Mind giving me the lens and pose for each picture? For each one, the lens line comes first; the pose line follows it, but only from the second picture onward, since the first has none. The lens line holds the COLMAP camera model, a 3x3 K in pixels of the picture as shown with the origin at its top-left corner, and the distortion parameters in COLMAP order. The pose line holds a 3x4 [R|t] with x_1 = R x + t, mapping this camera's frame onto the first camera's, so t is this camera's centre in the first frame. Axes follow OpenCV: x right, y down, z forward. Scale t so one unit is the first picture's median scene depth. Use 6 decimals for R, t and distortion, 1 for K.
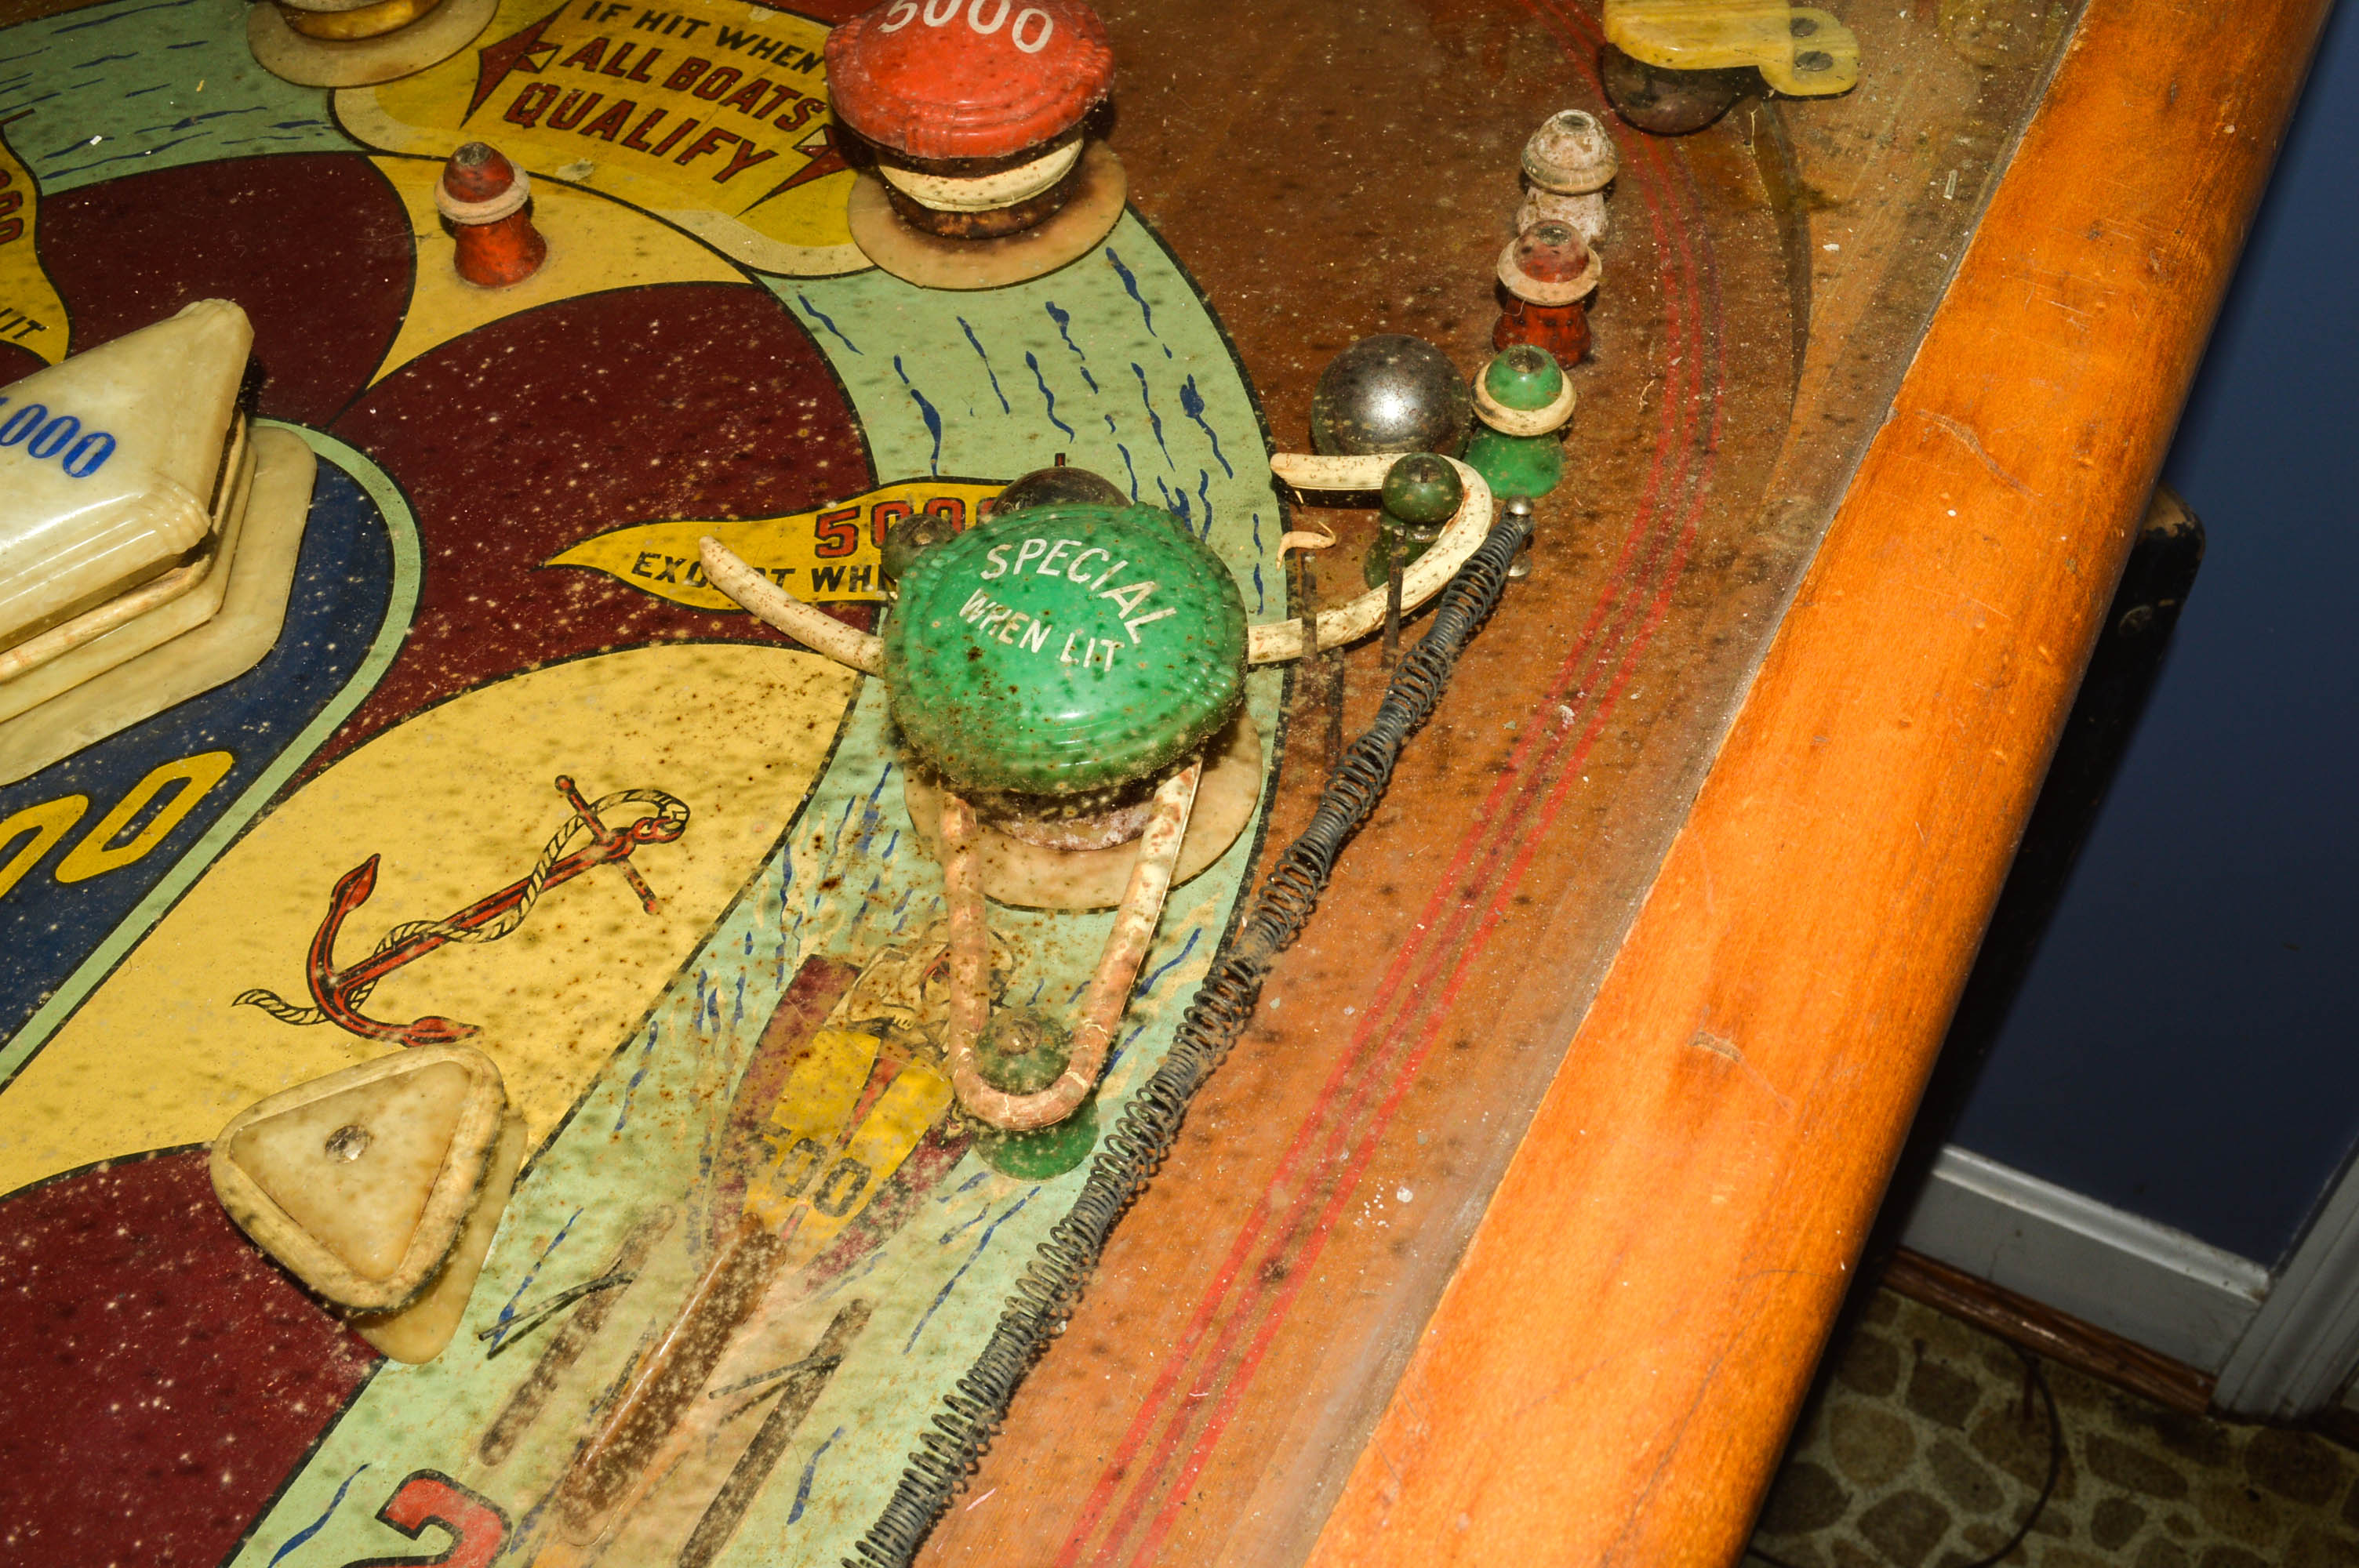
lens RADIAL K [[2596.7, 0, 1206.3], [0, 2596.7, 788.2], [0, 0, 1]] dist [-0.064359, 0.006850]
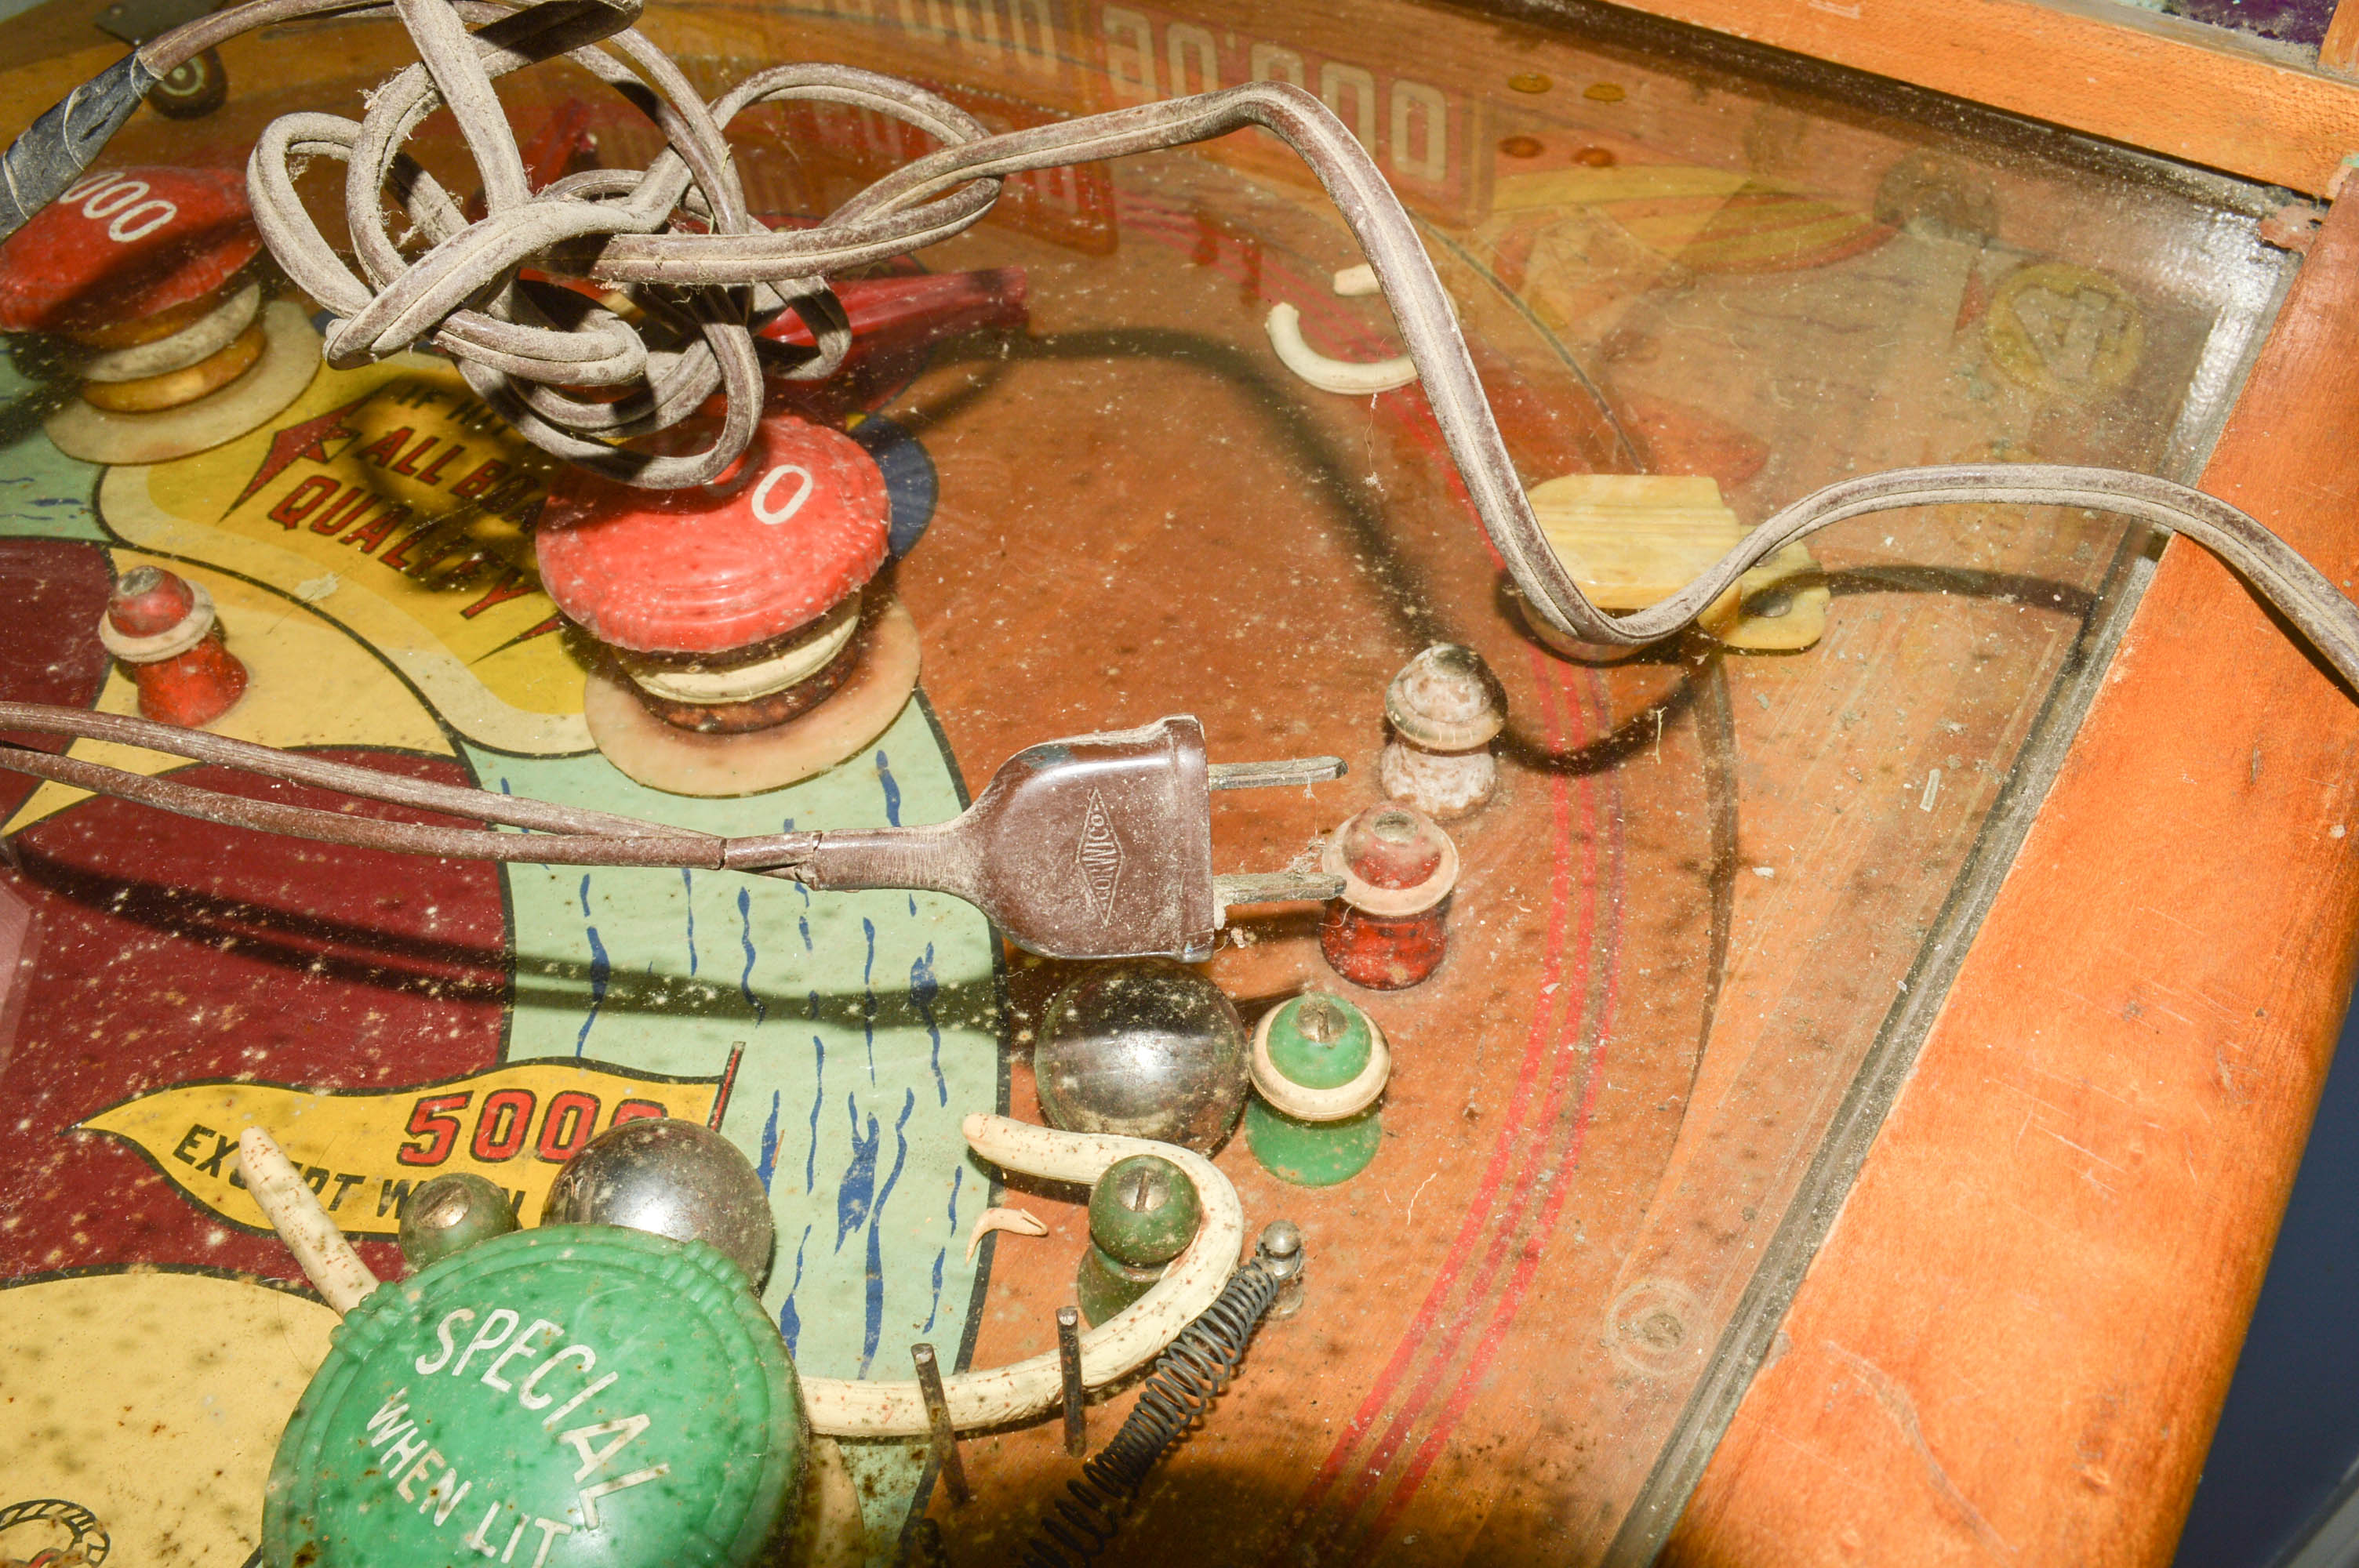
lens RADIAL K [[2106.1, 0, 1179.5], [0, 2106.1, 784.0], [0, 0, 1]] dist [-0.083266, 0.008287]
pose [[0.993592, 0.090091, -0.068250, 0.102634], [-0.094853, 0.993021, -0.070088, -0.161341], [0.061459, 0.076113, 0.995203, 0.346427]]
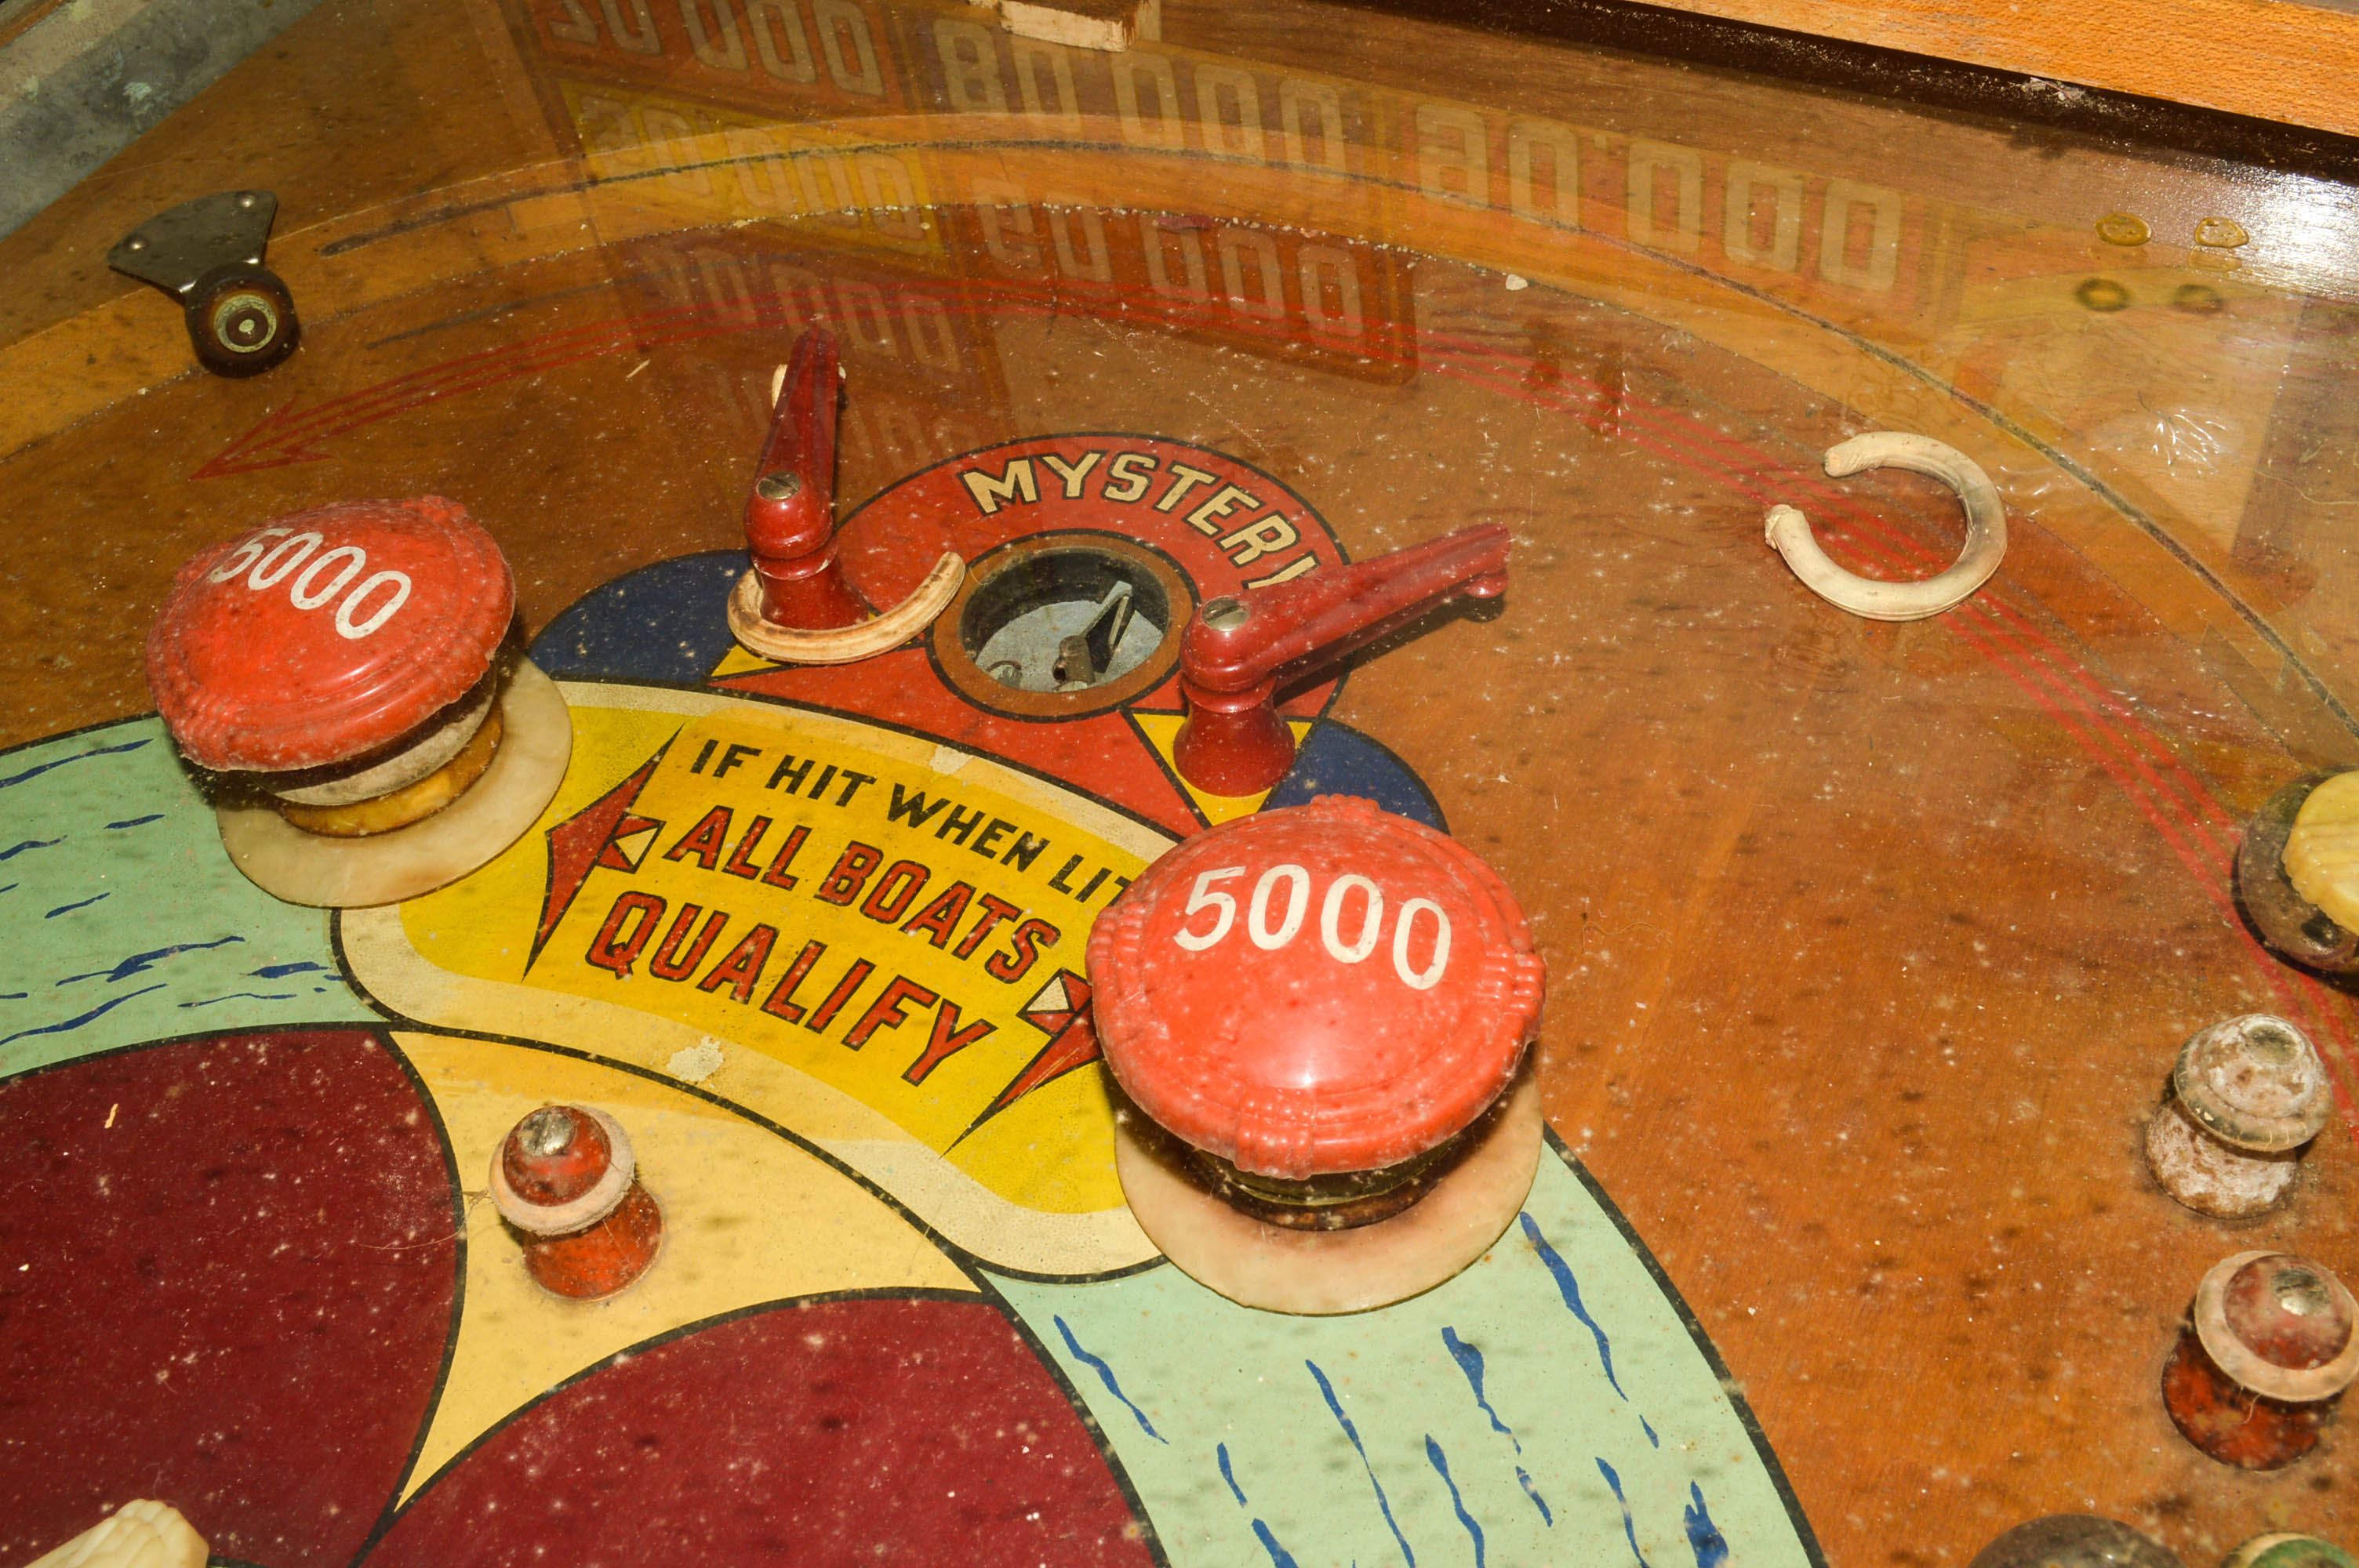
lens RADIAL K [[2596.7, 0, 1206.3], [0, 2596.7, 788.2], [0, 0, 1]] dist [-0.064359, 0.006850]
pose [[0.998972, -0.039006, -0.023108, -0.098578], [0.037537, 0.997438, -0.060889, -0.279650], [0.025424, 0.059959, 0.997877, 0.342526]]
